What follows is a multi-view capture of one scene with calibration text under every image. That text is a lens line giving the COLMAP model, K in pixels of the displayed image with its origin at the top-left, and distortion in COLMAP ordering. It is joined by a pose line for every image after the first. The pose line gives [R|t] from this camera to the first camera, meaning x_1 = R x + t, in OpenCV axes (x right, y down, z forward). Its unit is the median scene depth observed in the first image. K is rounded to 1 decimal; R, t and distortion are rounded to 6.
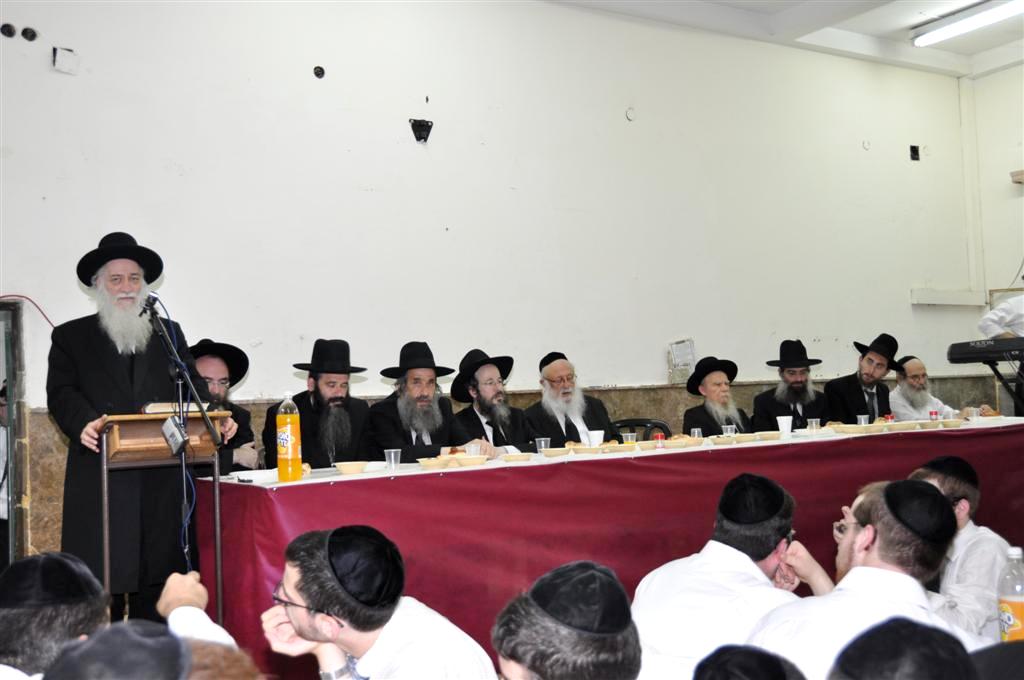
lens RADIAL K [[1159.8, 0, 516.4], [0, 1159.8, 337.9], [0, 0, 1]] dist [0.023744, 0.000000]
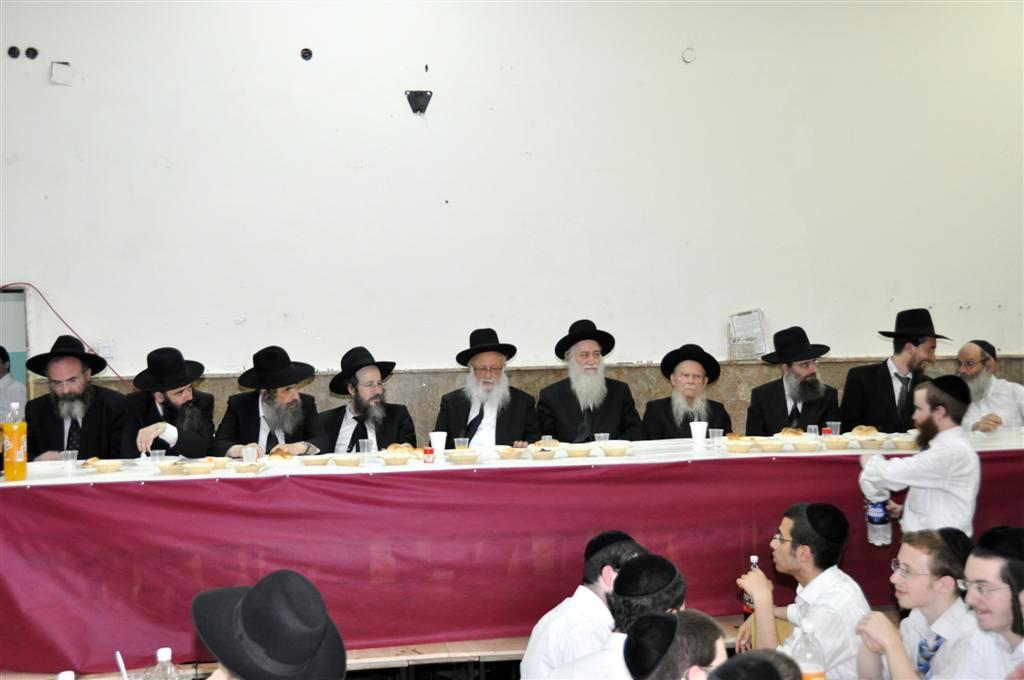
lens RADIAL K [[1259.2, 0, 515.5], [0, 1259.2, 317.6], [0, 0, 1]] dist [0.077291, 0.000000]
pose [[0.885727, 0.025638, -0.463497, 0.486070], [0.011153, 0.997010, 0.076463, -0.077012], [0.464072, -0.072895, 0.882793, 0.082809]]
